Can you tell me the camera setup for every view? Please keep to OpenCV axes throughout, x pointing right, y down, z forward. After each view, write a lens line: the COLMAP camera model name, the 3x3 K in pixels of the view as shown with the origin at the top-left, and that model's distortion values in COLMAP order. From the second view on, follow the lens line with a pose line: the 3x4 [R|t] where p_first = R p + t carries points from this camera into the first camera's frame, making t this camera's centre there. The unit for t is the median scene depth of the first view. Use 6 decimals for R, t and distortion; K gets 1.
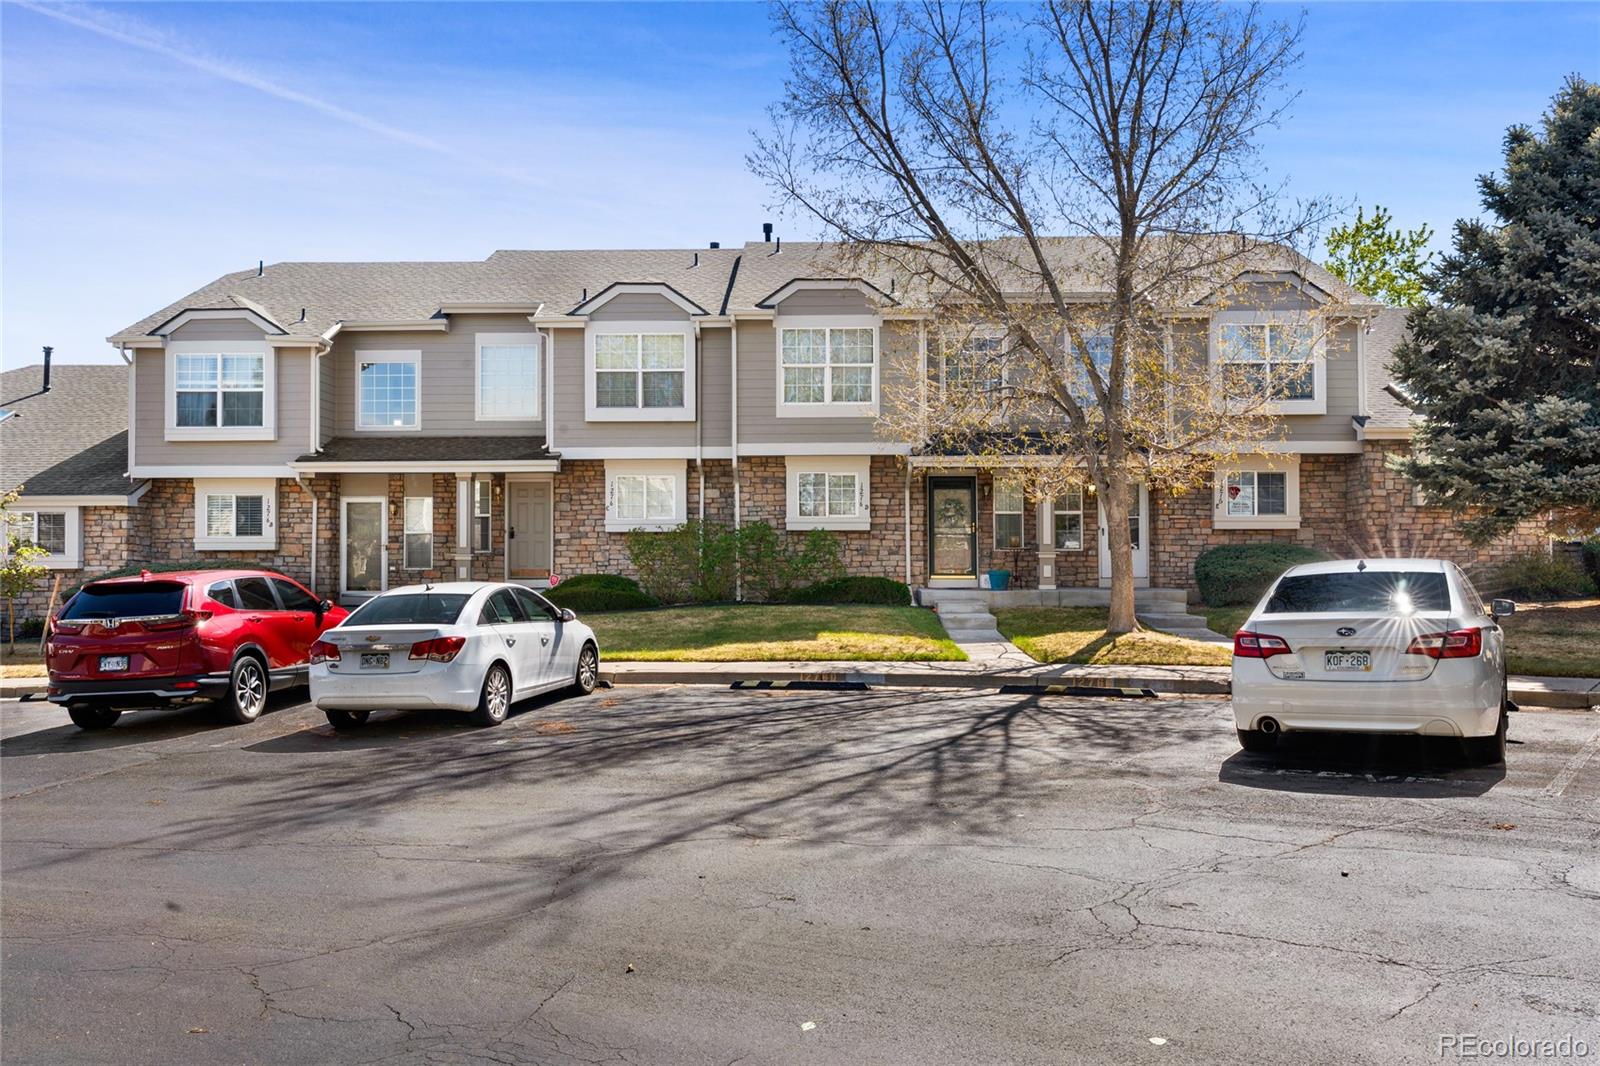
lens RADIAL K [[1188.1, 0, 806.6], [0, 1188.1, 528.7], [0, 0, 1]] dist [0.006156, 0.000128]
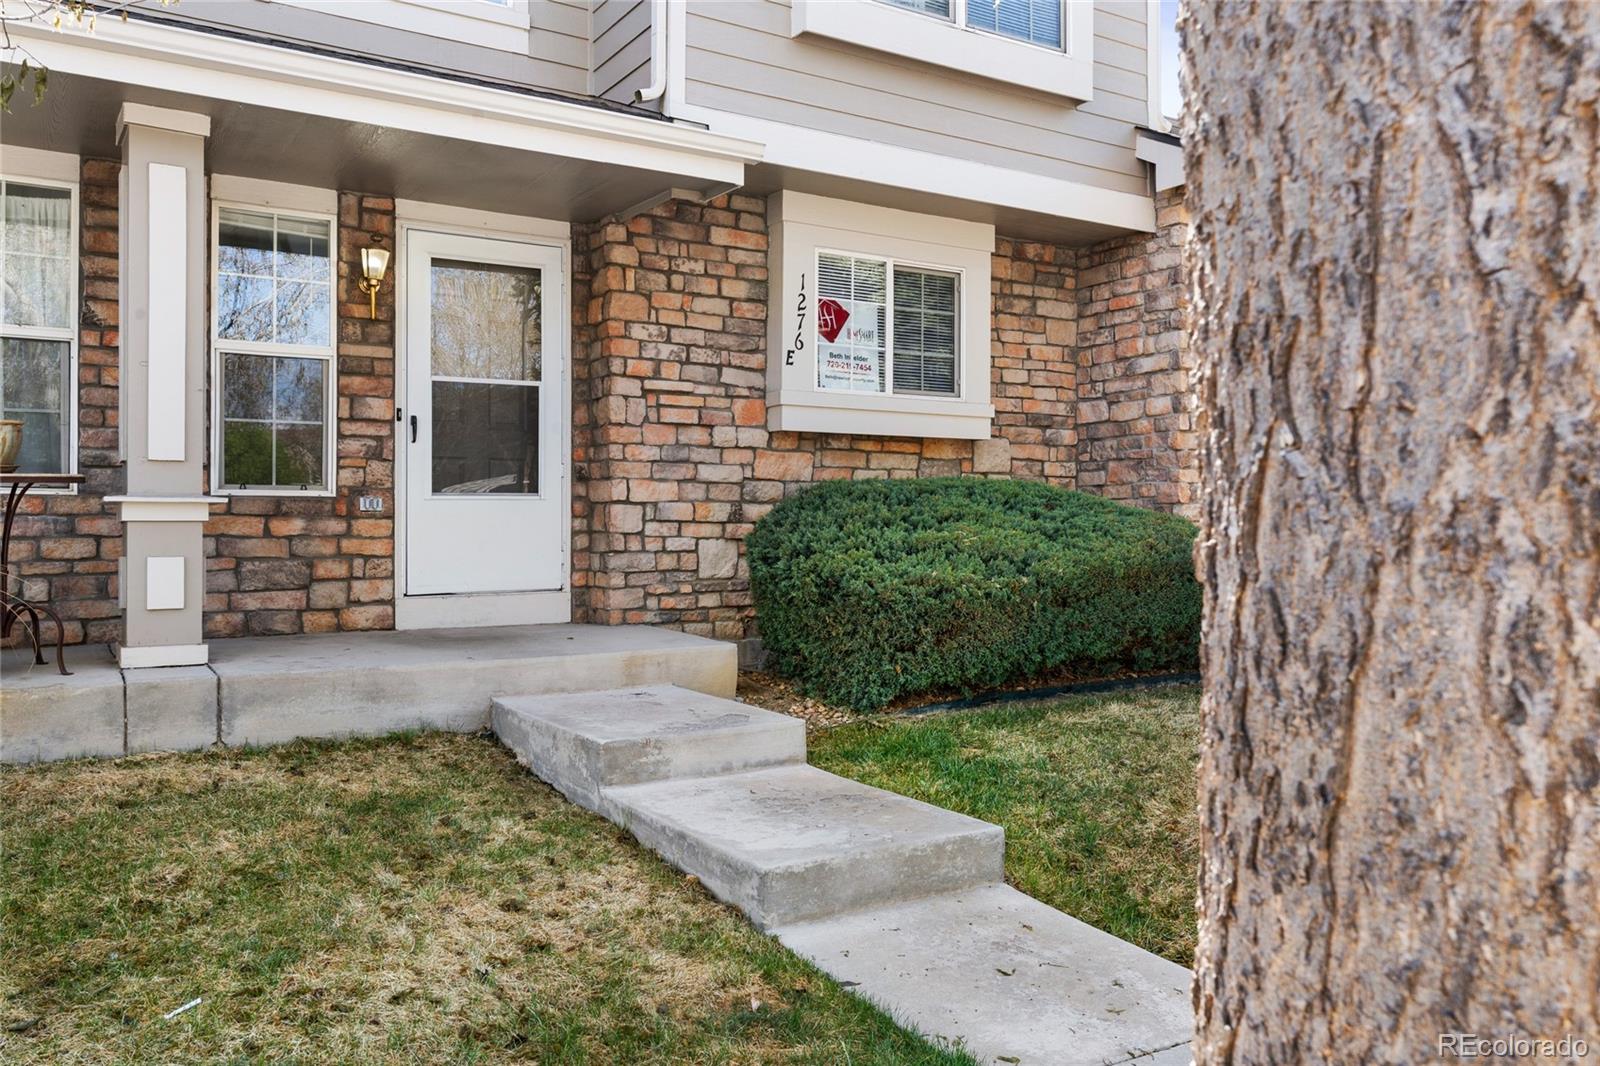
lens RADIAL K [[1188.1, 0, 809.4], [0, 1188.1, 520.7], [0, 0, 1]] dist [0.006156, 0.000128]
pose [[0.823539, 0.001837, 0.567257, 0.172445], [-0.012427, 0.999813, 0.014802, 0.019095], [-0.567124, -0.019239, 0.823408, 0.736306]]
